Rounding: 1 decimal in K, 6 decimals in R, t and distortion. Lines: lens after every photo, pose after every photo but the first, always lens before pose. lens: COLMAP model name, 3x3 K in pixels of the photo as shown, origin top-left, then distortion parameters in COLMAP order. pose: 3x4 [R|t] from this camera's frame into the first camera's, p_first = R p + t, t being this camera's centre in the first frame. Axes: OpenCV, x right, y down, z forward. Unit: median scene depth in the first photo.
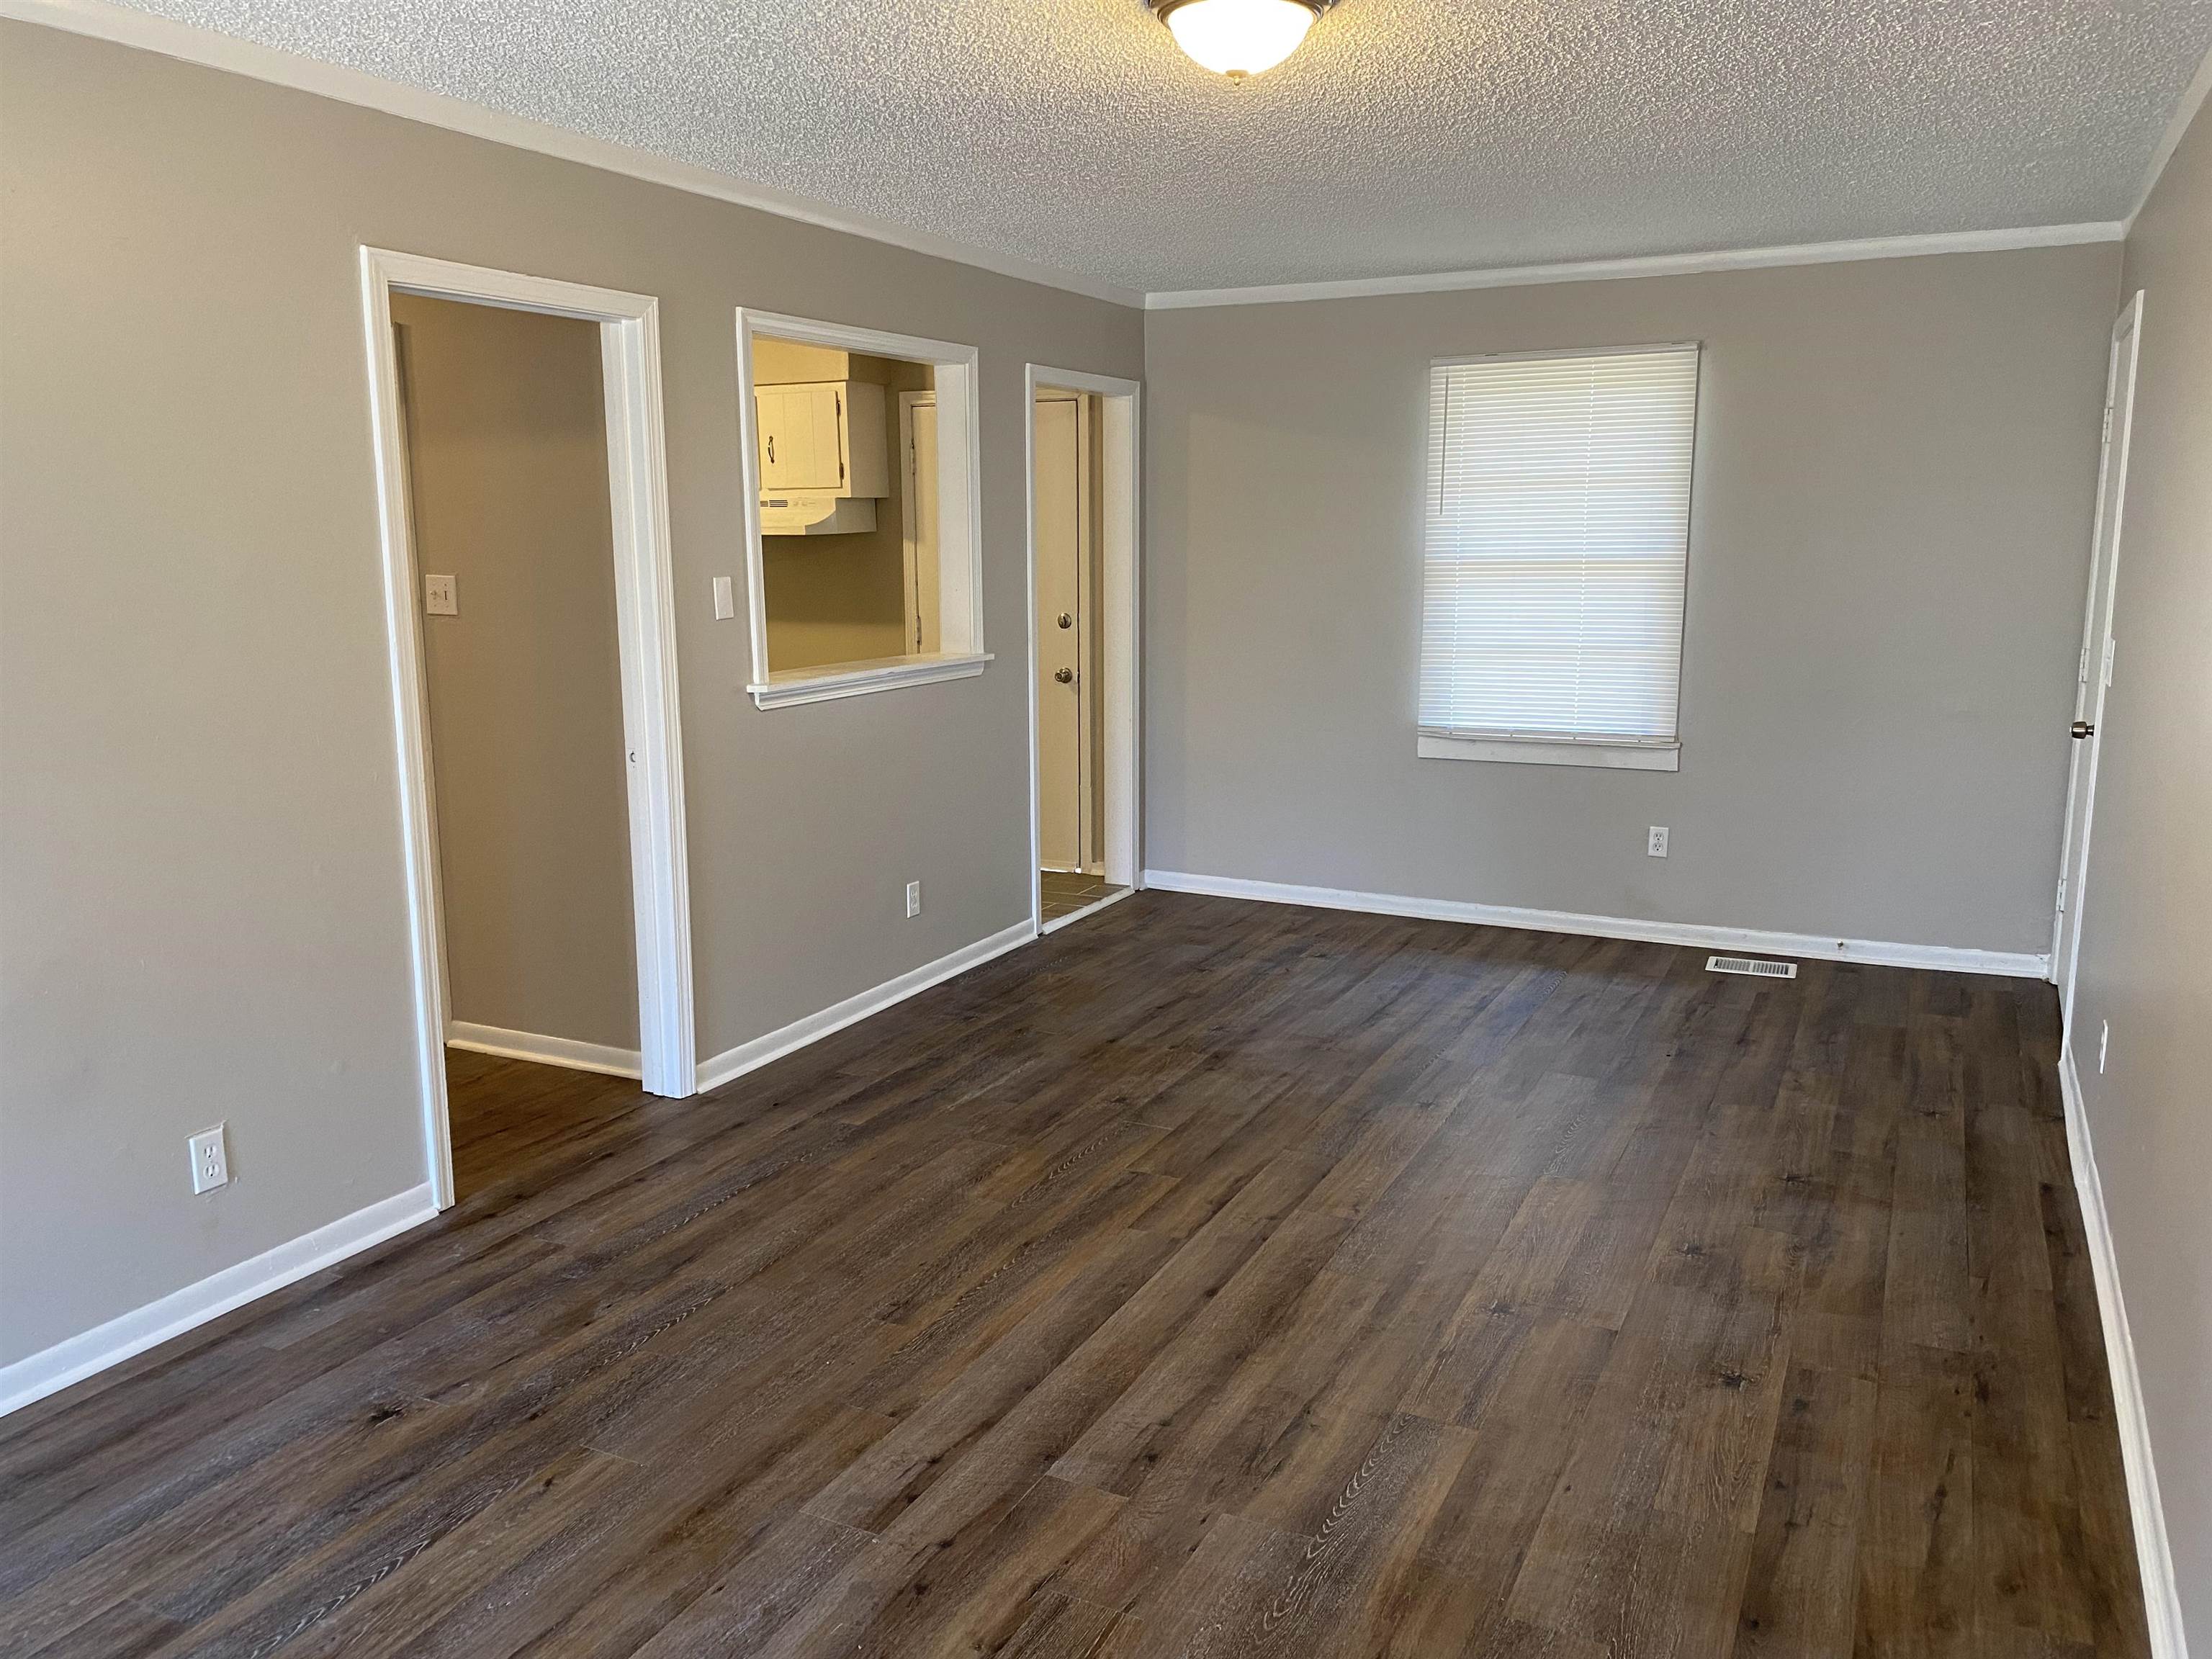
lens RADIAL K [[1701.4, 0, 1093.6], [0, 1701.4, 820.4], [0, 0, 1]] dist [0.081066, -0.096151]
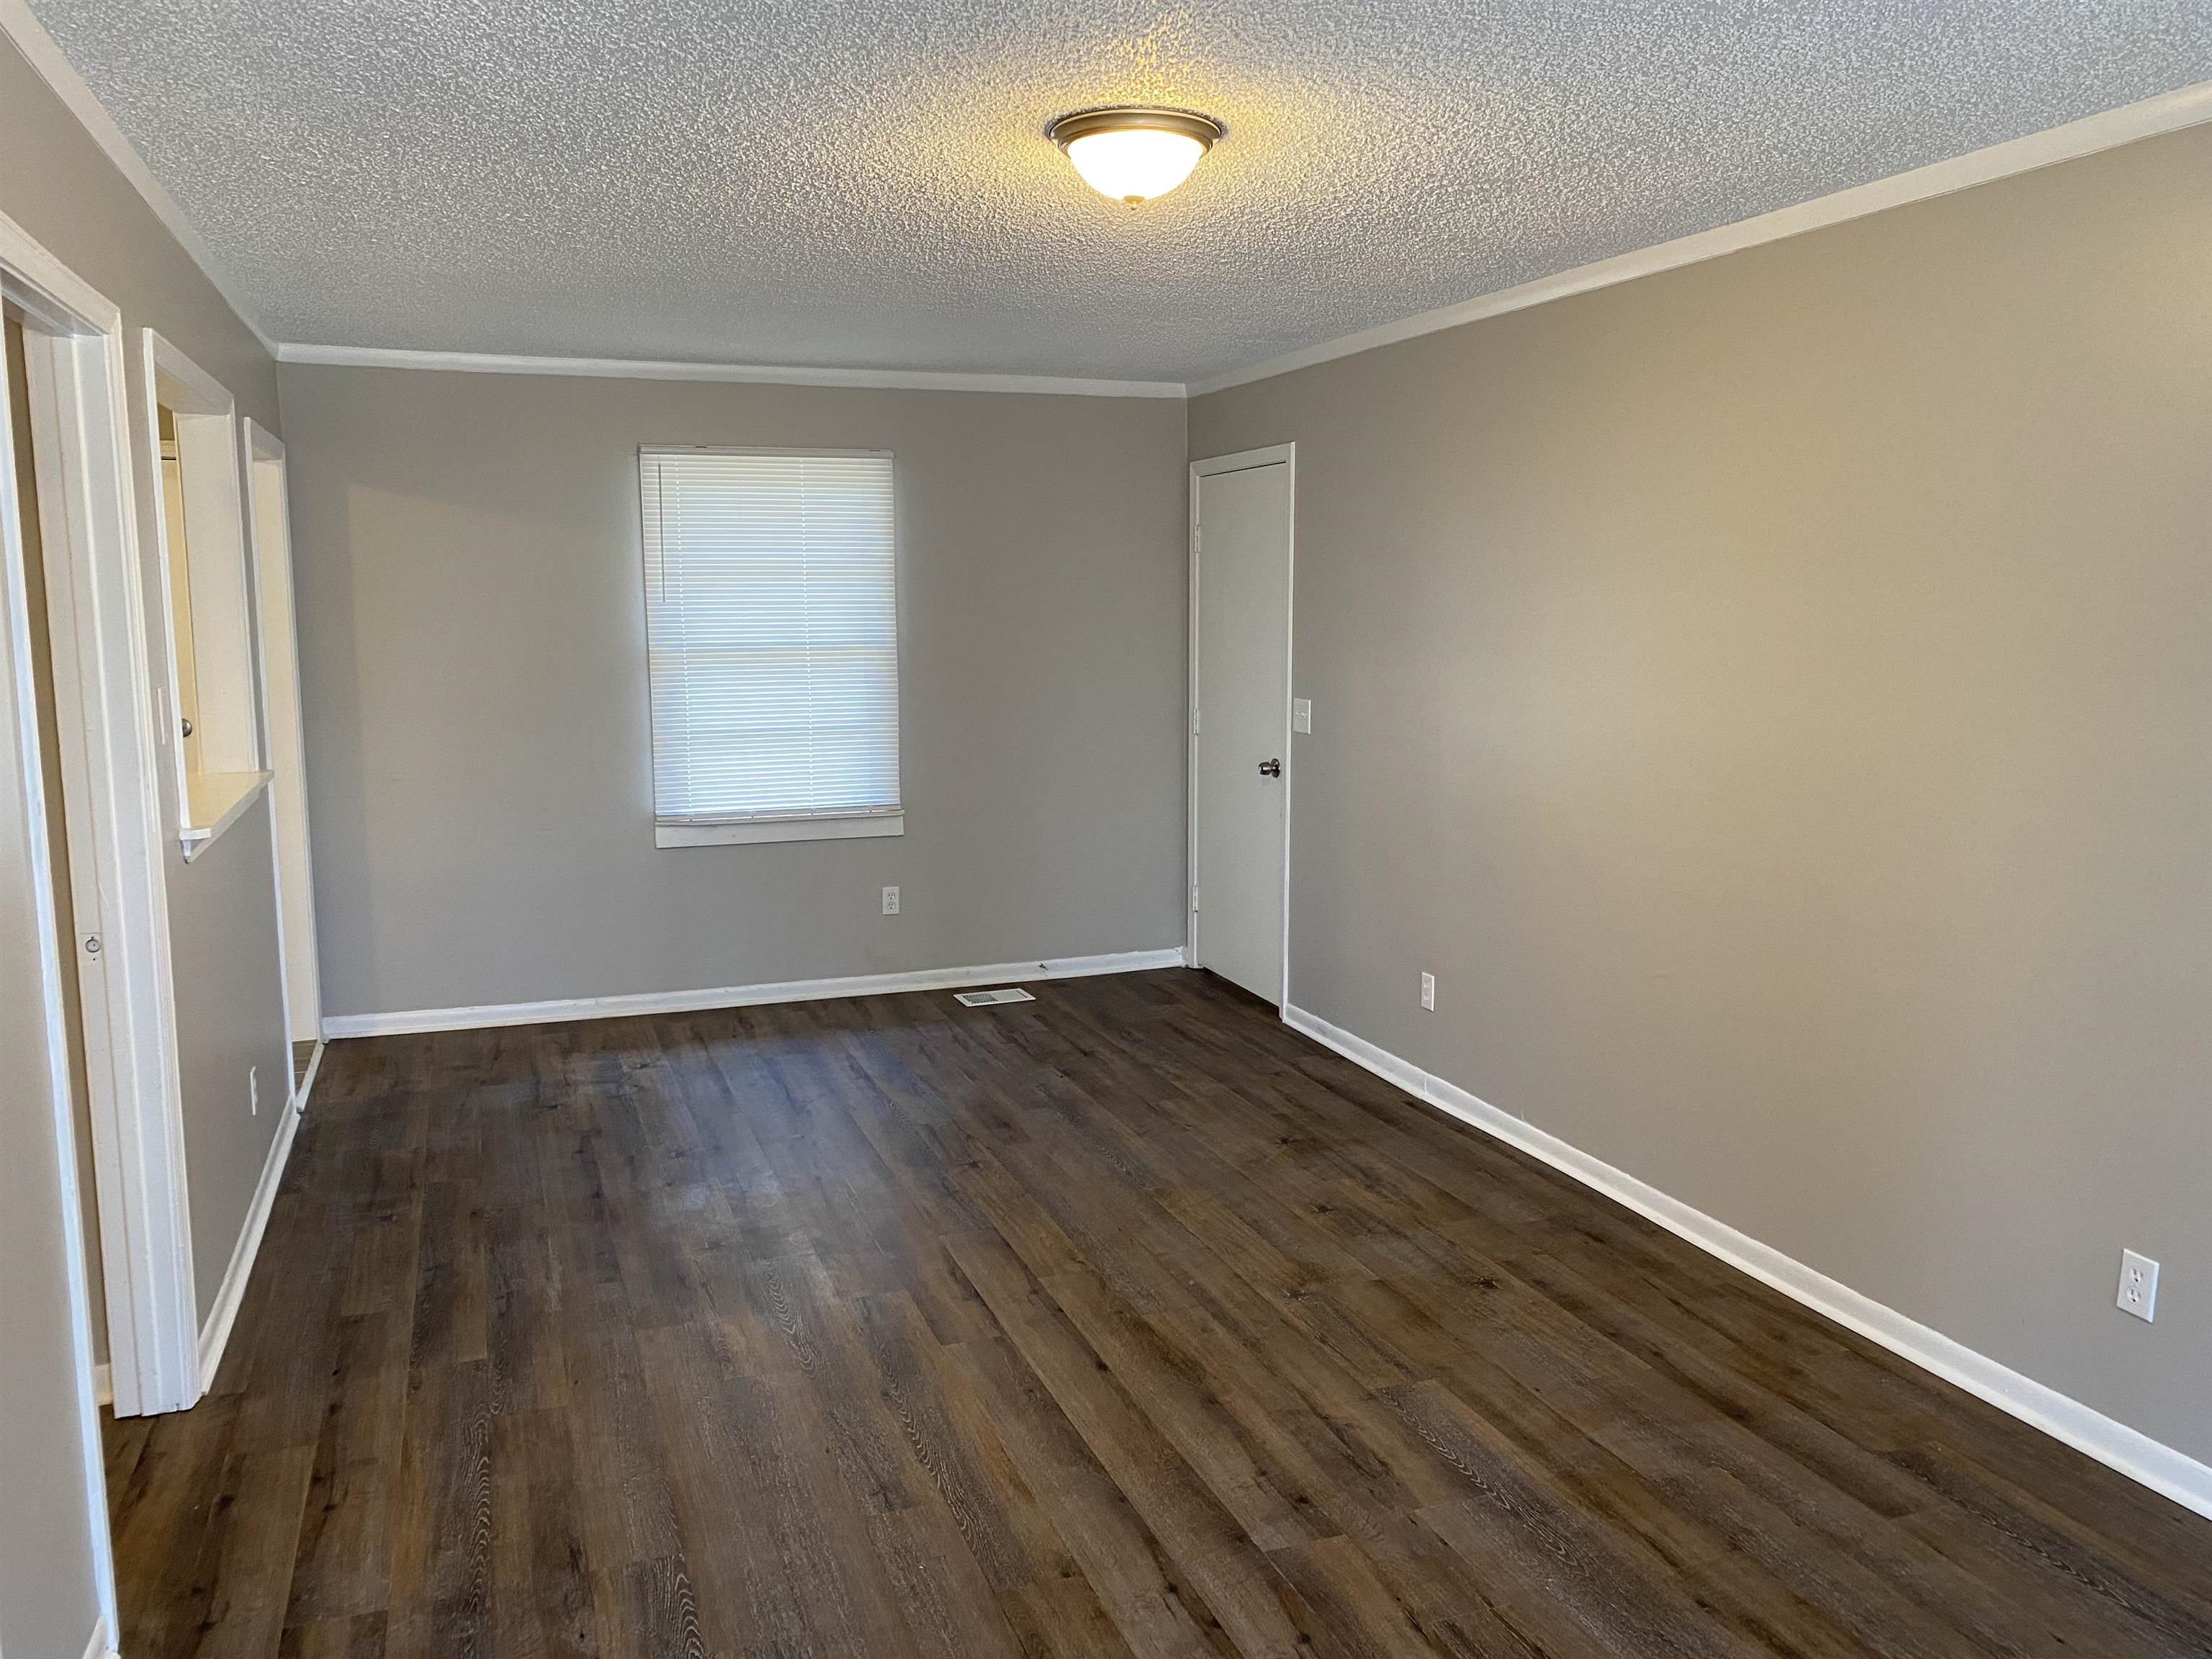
lens RADIAL K [[1701.4, 0, 1093.6], [0, 1701.4, 820.4], [0, 0, 1]] dist [0.081066, -0.096151]
pose [[0.687476, -0.094607, 0.720018, -0.471621], [0.125902, 0.991991, 0.010131, -0.043259], [-0.715210, 0.083687, 0.693881, 0.194870]]
